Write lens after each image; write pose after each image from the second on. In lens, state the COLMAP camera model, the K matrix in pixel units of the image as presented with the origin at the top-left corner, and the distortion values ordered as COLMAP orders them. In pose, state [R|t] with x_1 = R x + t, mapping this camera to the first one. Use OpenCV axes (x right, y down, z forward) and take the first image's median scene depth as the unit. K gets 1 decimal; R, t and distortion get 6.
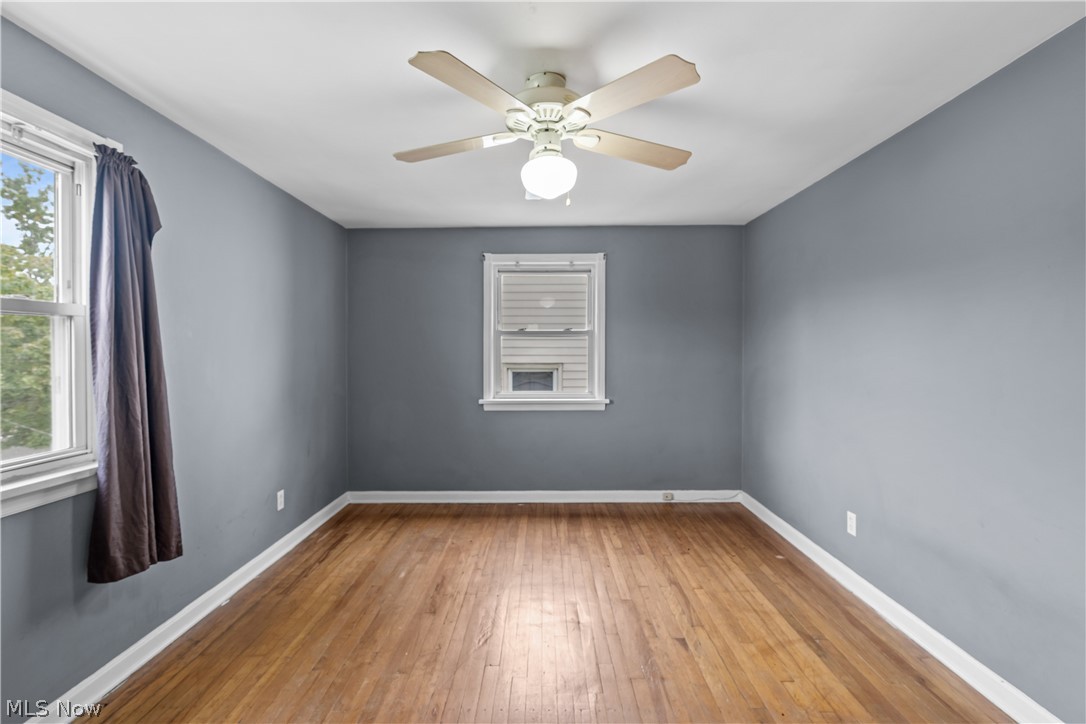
lens RADIAL K [[488.6, 0, 539.6], [0, 488.6, 356.8], [0, 0, 1]] dist [-0.003466, 0.001576]
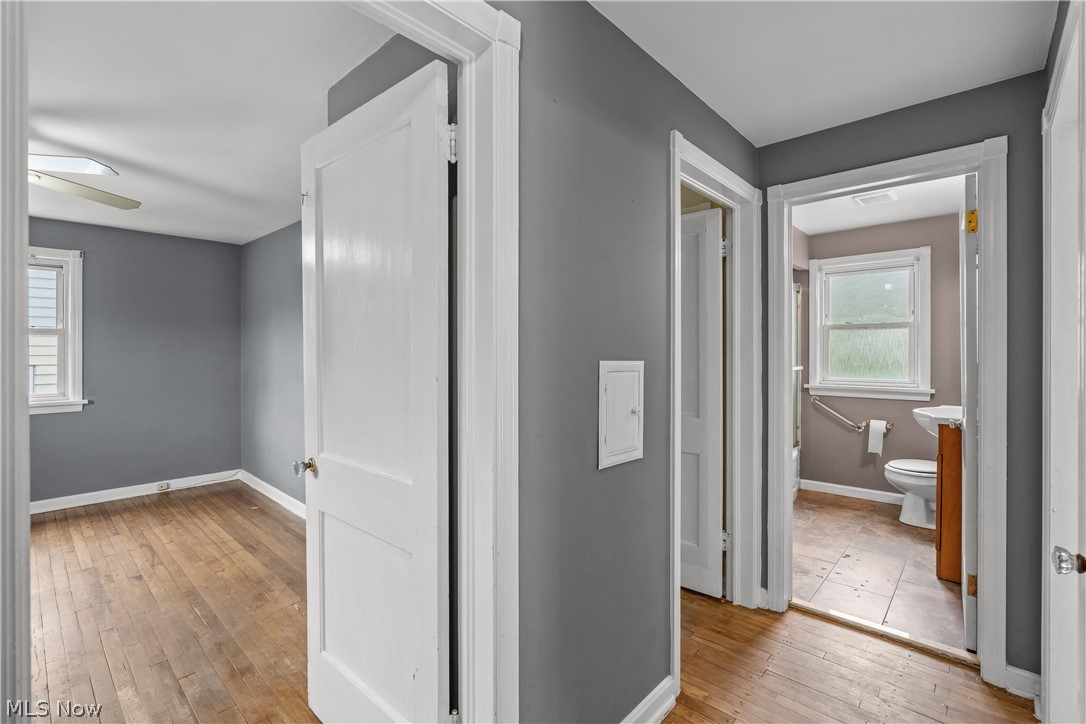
lens RADIAL K [[488.6, 0, 549.8], [0, 488.6, 356.1], [0, 0, 1]] dist [-0.003466, 0.001576]
pose [[0.667436, -0.000379, 0.744667, 0.046795], [0.002586, 0.999995, -0.001808, 0.003852], [-0.744662, 0.003132, 0.667434, -0.533276]]
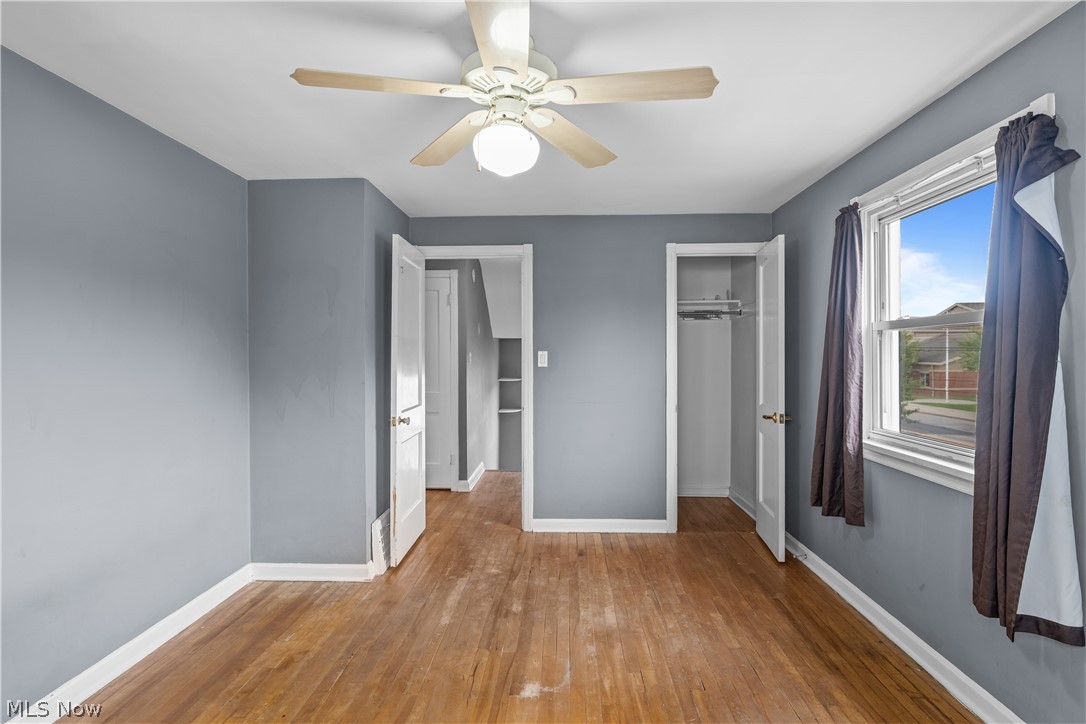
lens RADIAL K [[546.6, 0, 539.6], [0, 546.6, 358.1], [0, 0, 1]] dist [-0.006862, 0.004095]
pose [[-0.999423, -0.002363, 0.033892, -0.046201], [-0.001760, 0.999840, 0.017801, -0.024356], [-0.033929, 0.017731, -0.999267, 1.340847]]
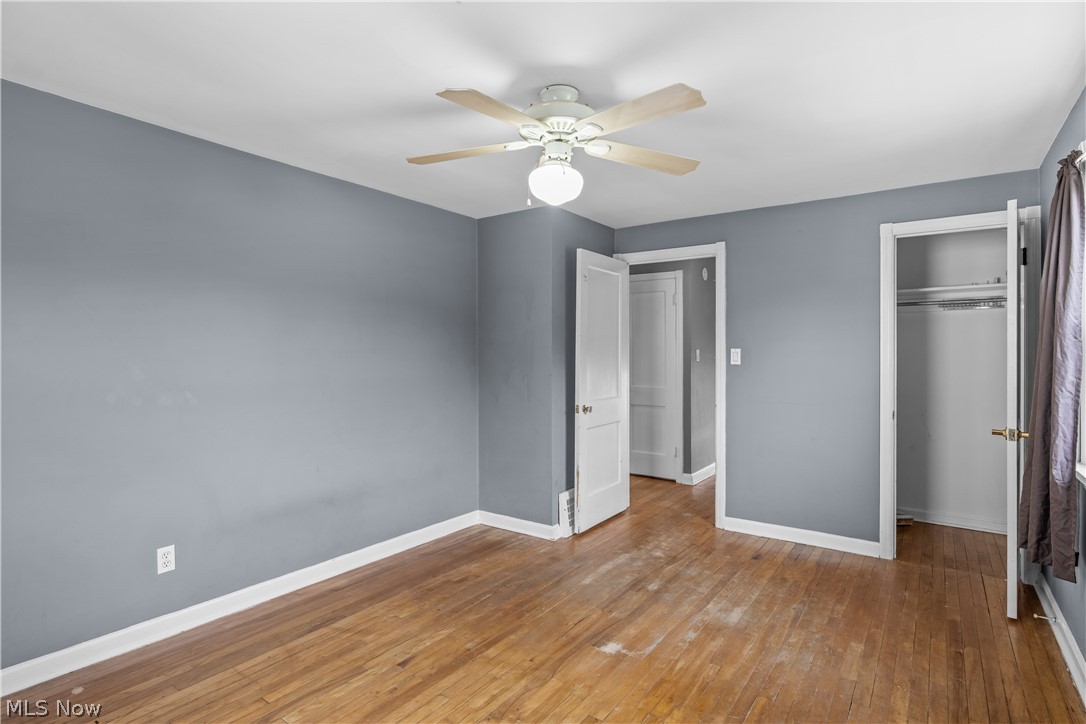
lens RADIAL K [[546.6, 0, 550.0], [0, 546.6, 357.3], [0, 0, 1]] dist [-0.006862, 0.004095]
pose [[-0.823295, -0.010138, 0.567524, -0.427635], [0.002793, 0.999756, 0.021912, -0.027294], [-0.567607, 0.019626, -0.823066, 1.347079]]
